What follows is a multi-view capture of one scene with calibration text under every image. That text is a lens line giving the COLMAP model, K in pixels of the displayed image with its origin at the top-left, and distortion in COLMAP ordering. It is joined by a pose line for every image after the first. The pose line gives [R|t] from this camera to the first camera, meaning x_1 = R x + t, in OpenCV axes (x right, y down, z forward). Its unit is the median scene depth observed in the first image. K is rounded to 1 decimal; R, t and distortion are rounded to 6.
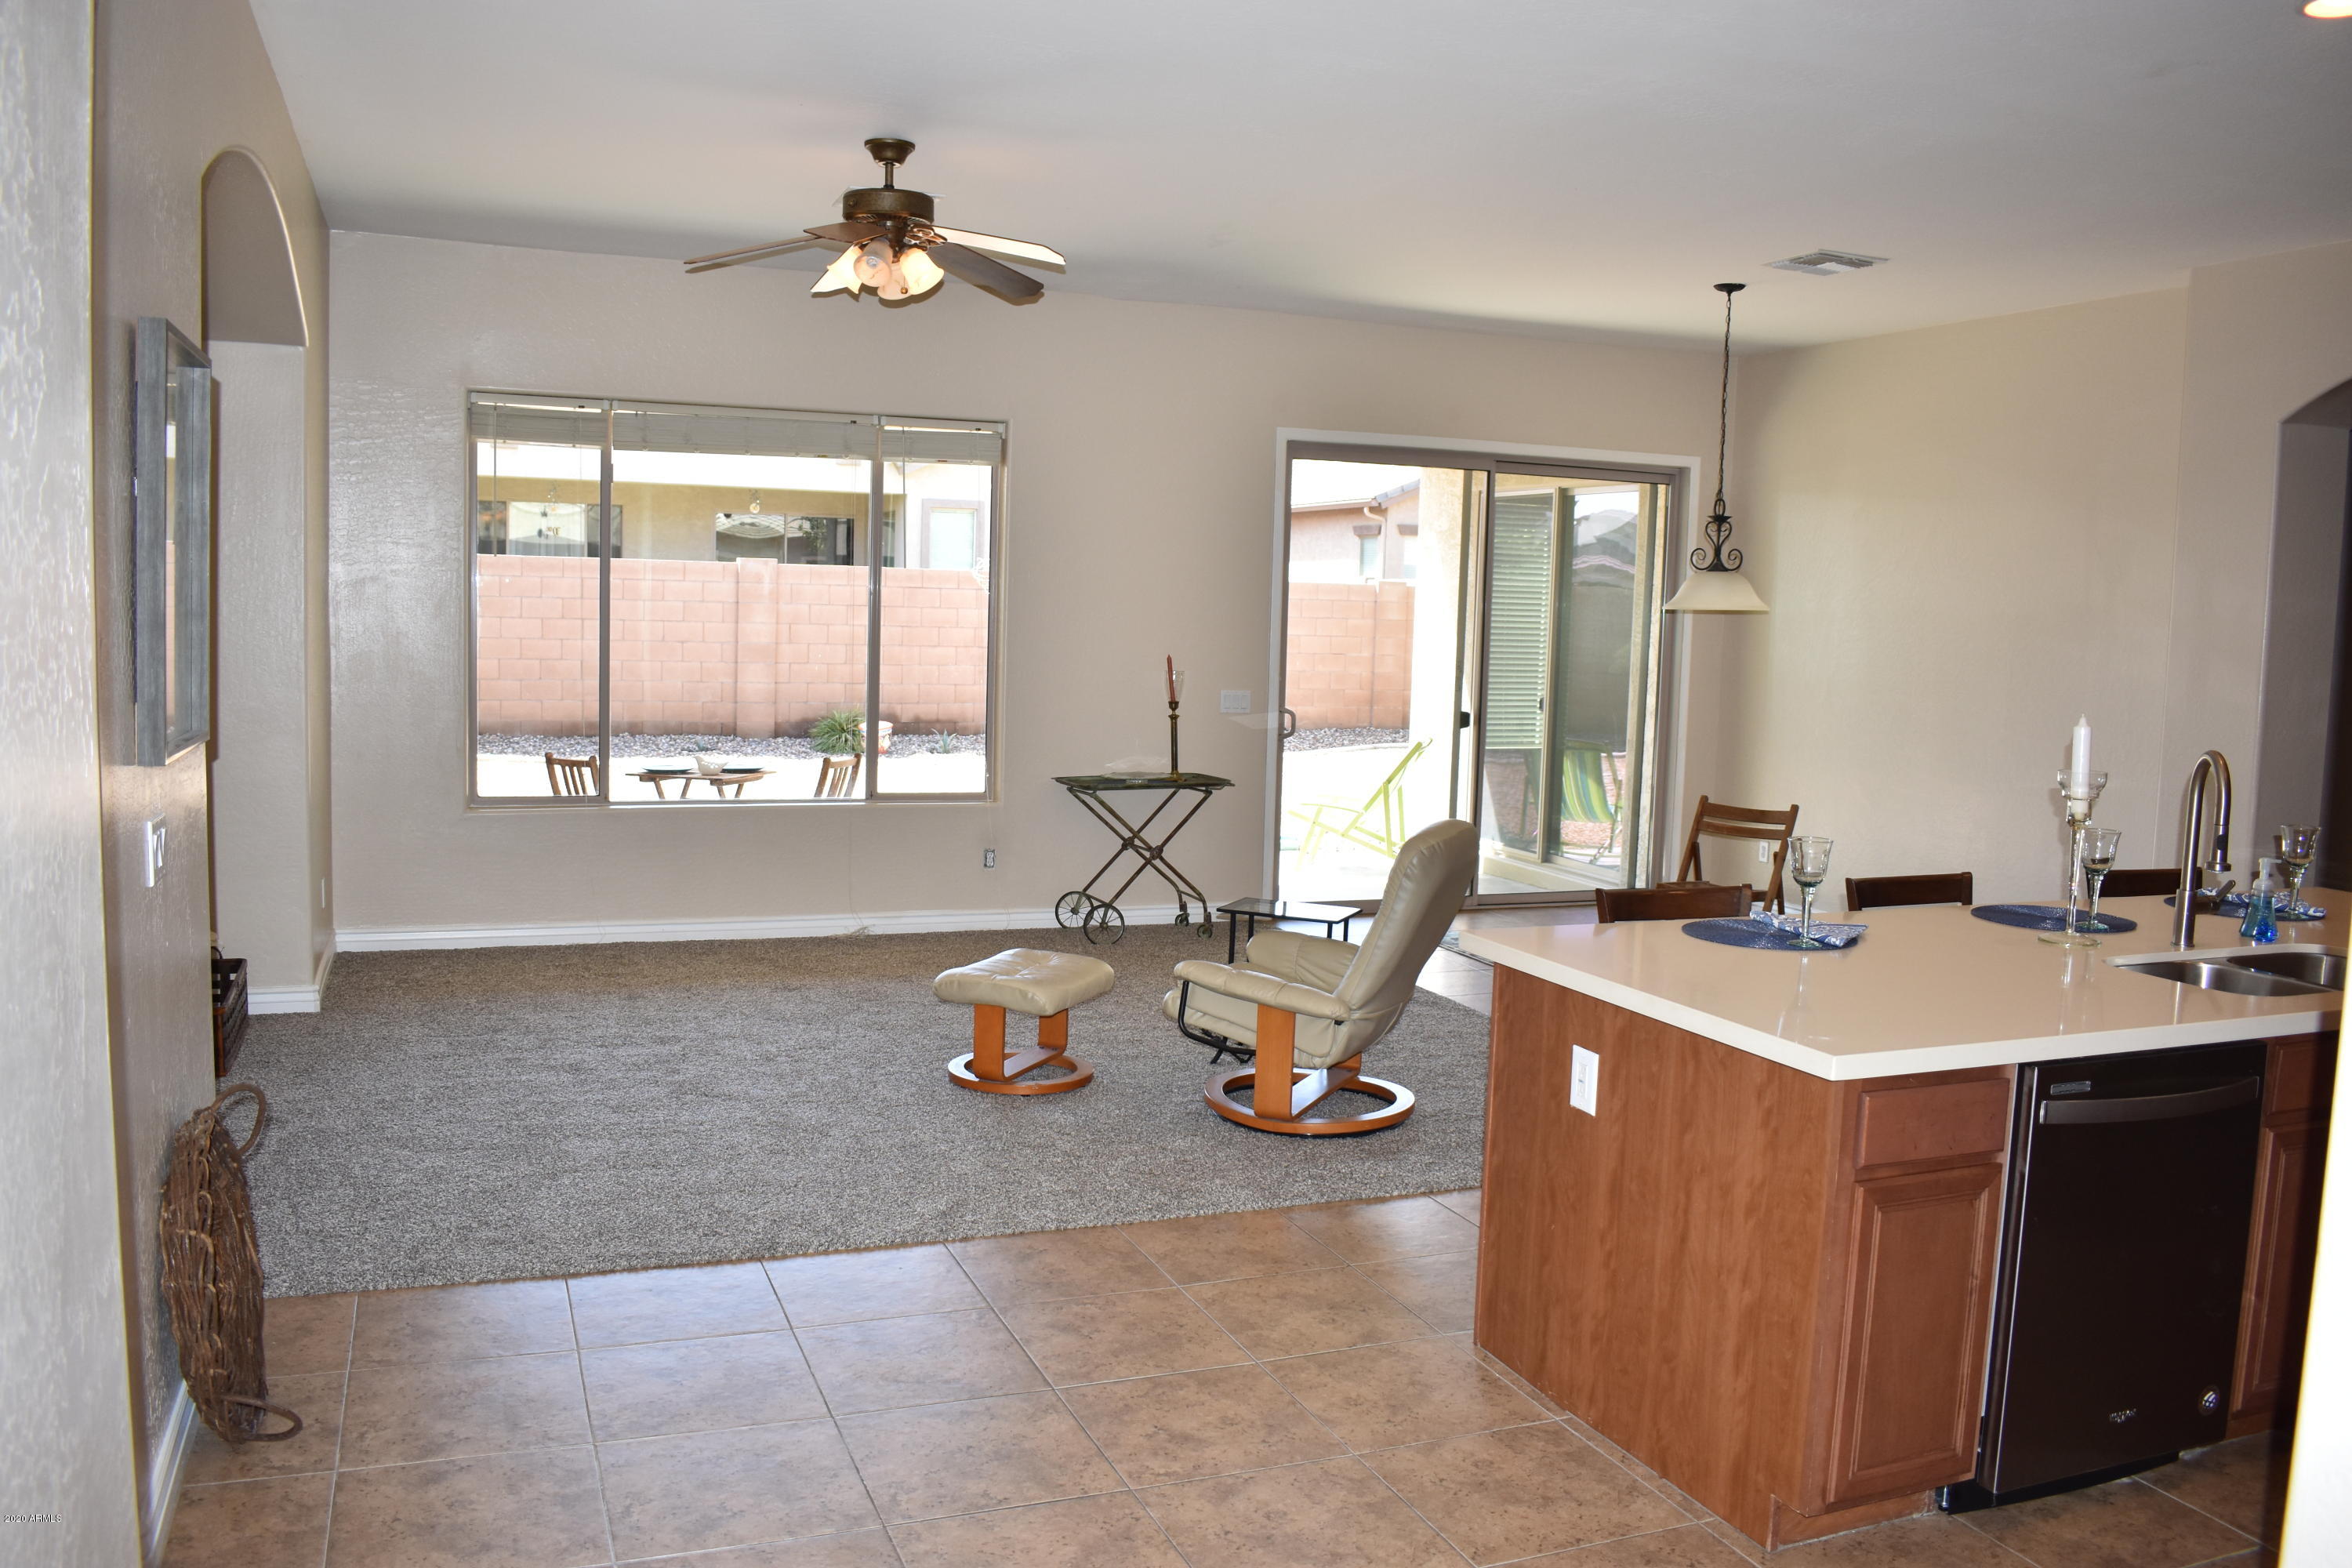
lens RADIAL K [[1846.8, 0, 1170.5], [0, 1846.8, 784.6], [0, 0, 1]] dist [-0.099638, 0.026011]
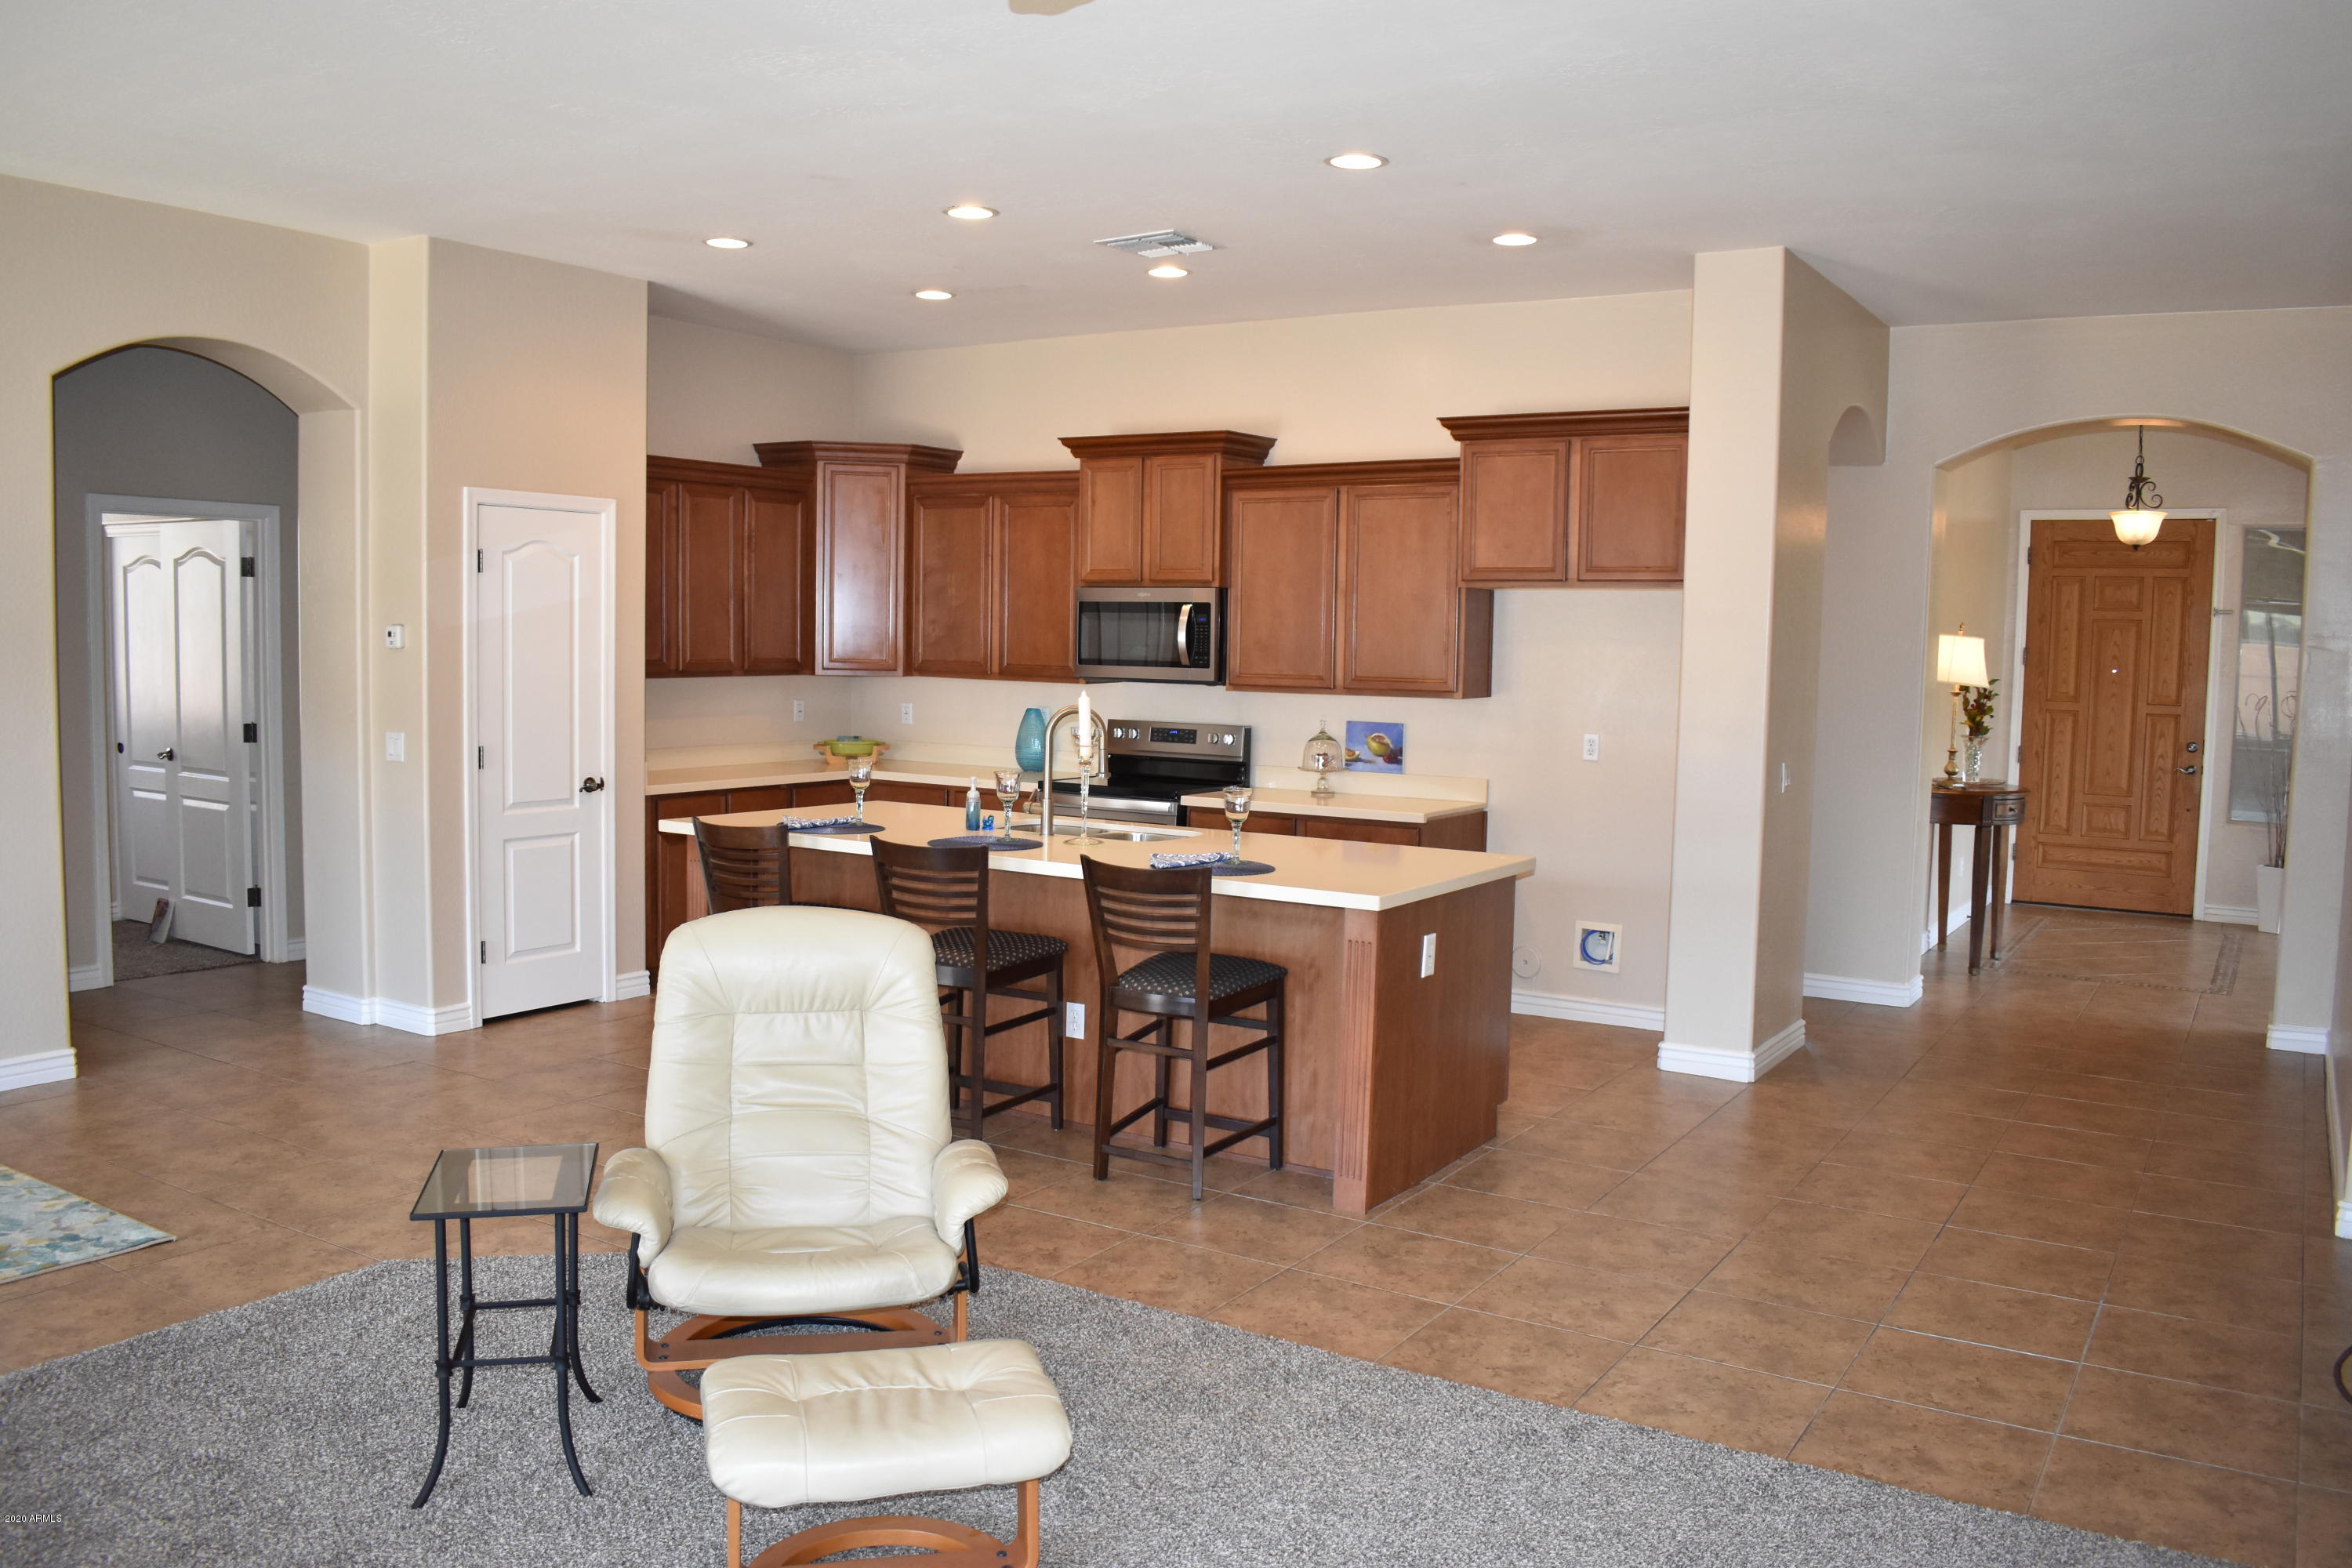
lens RADIAL K [[1846.8, 0, 1163.4], [0, 1846.8, 785.5], [0, 0, 1]] dist [-0.099638, 0.026011]
pose [[-0.585517, -0.108574, 0.803356, -0.509694], [0.040598, 0.985820, 0.162824, -0.138073], [-0.809643, 0.127951, -0.572806, 1.235897]]
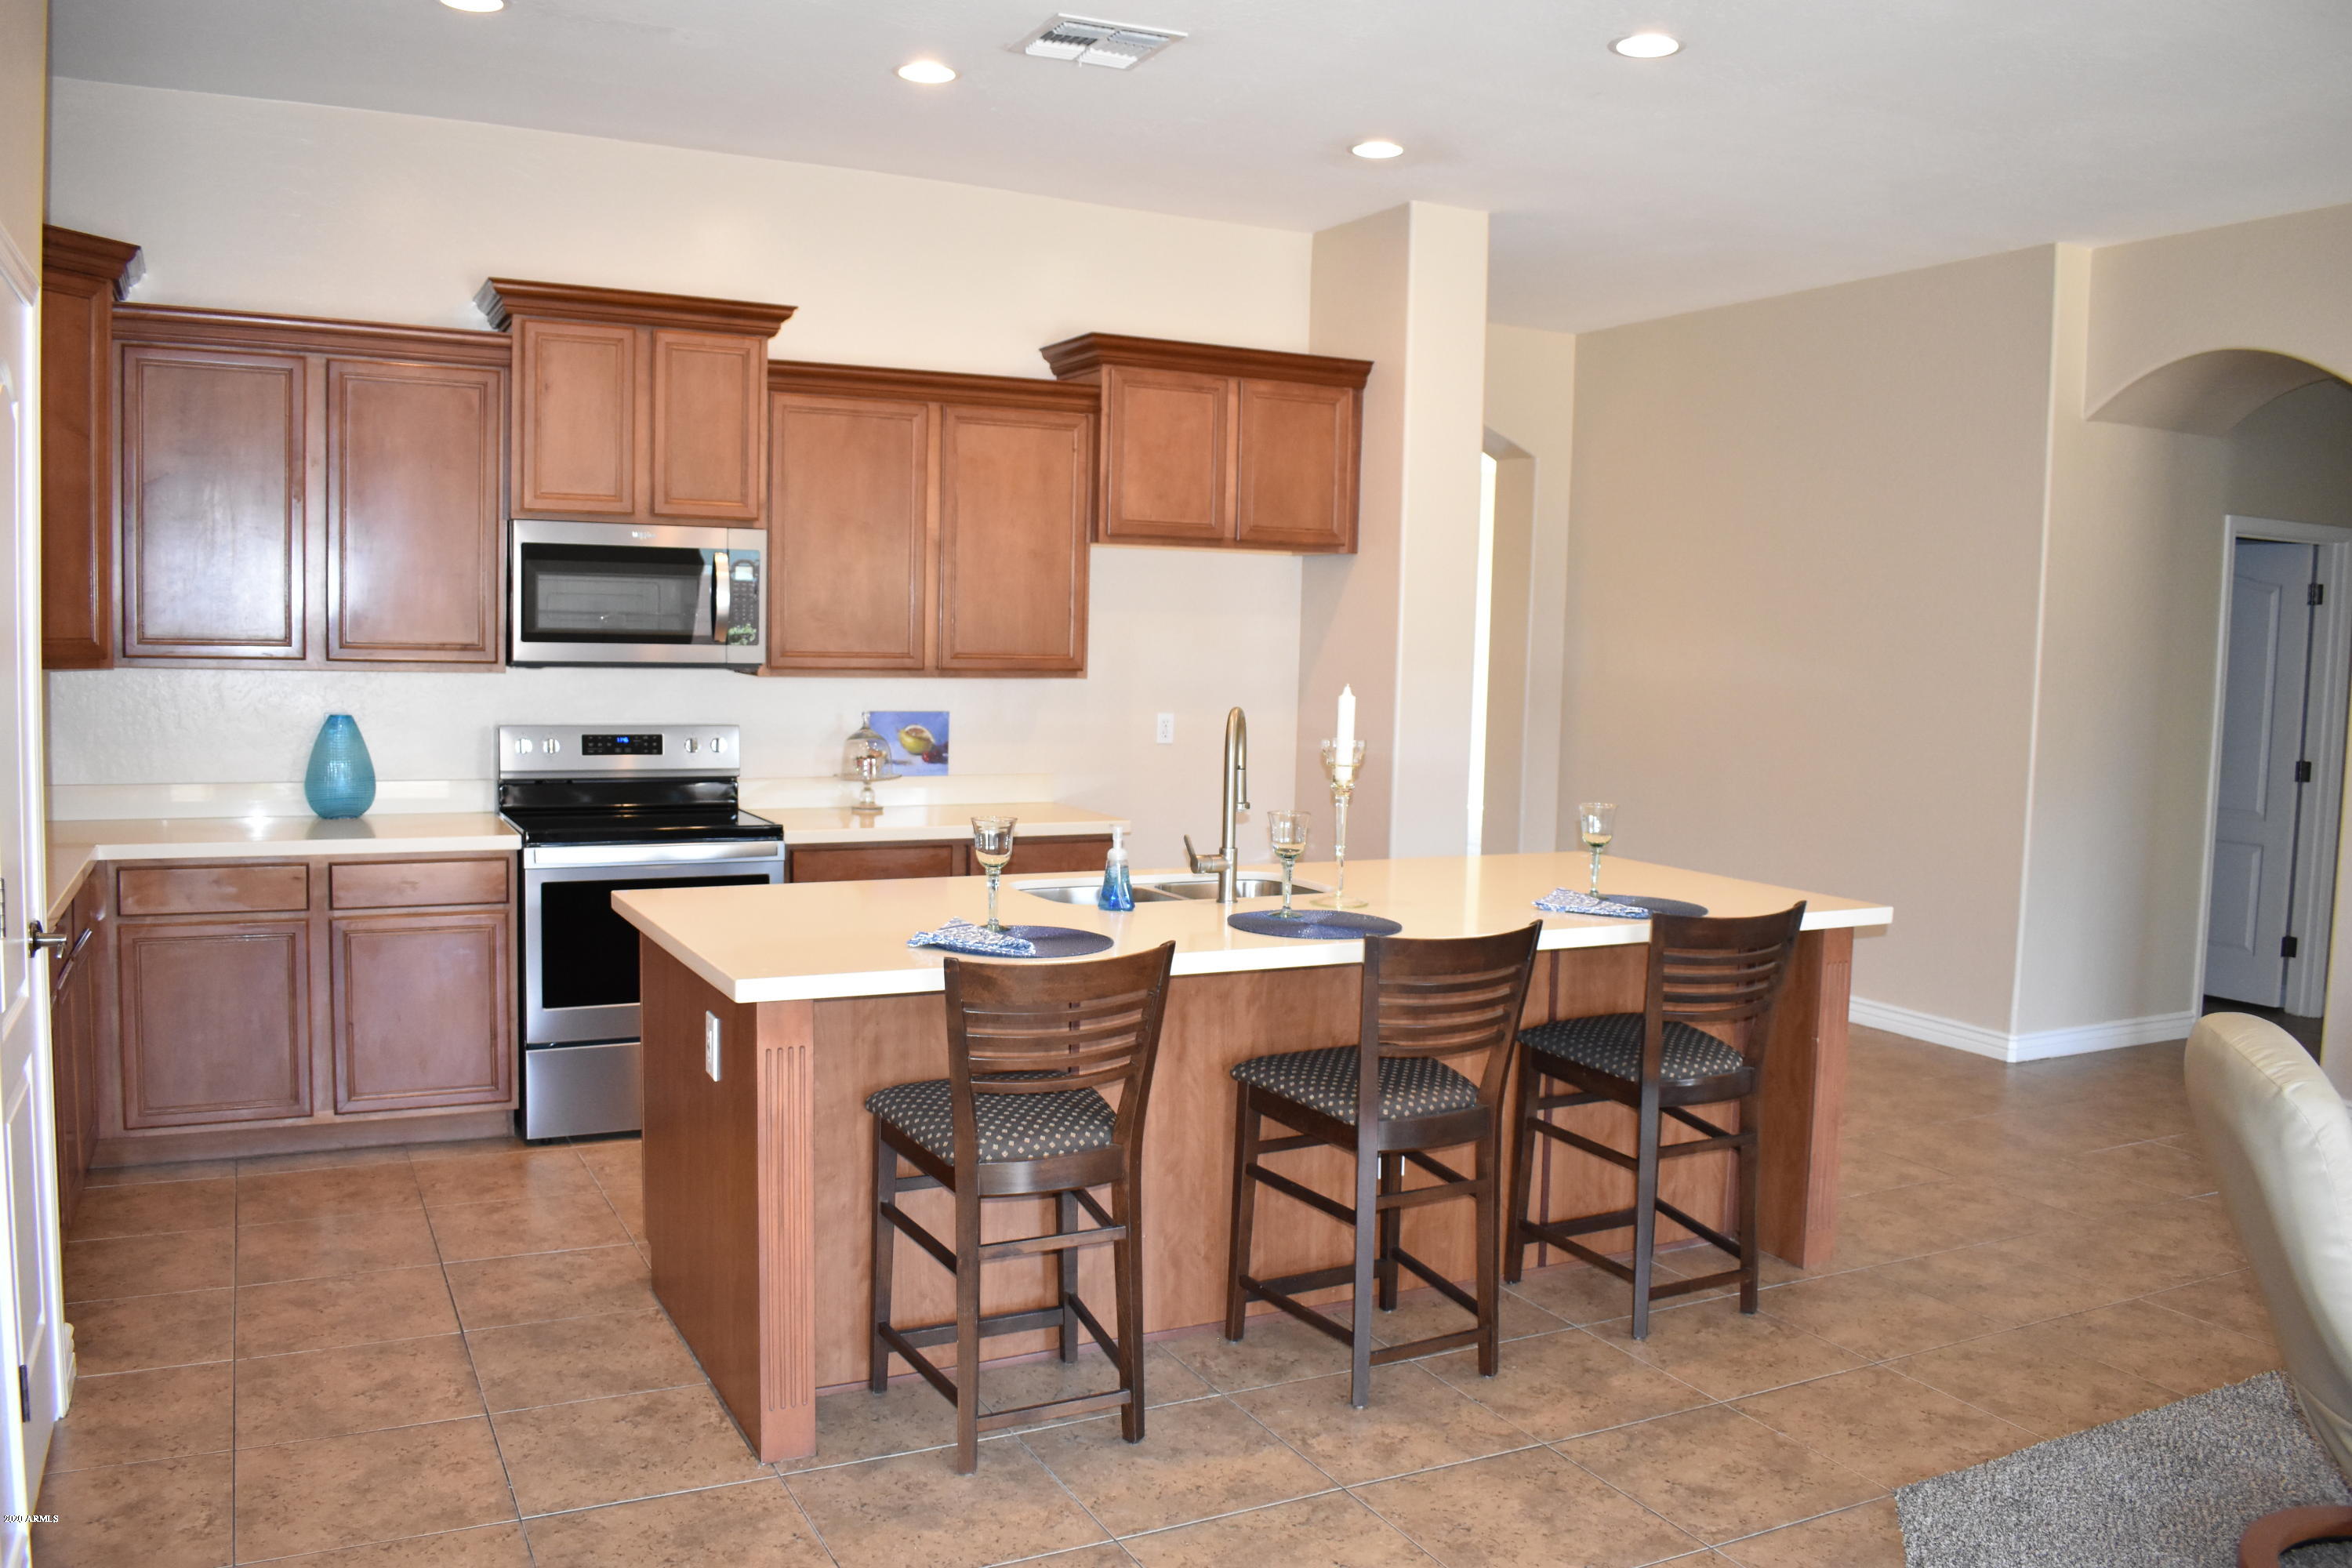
lens RADIAL K [[1846.8, 0, 1167.7], [0, 1846.8, 787.5], [0, 0, 1]] dist [-0.099638, 0.026011]
pose [[-0.993839, -0.047321, -0.100222, 0.482227], [-0.064668, 0.981971, 0.177624, -0.109146], [0.090010, 0.183011, -0.978982, 1.377869]]
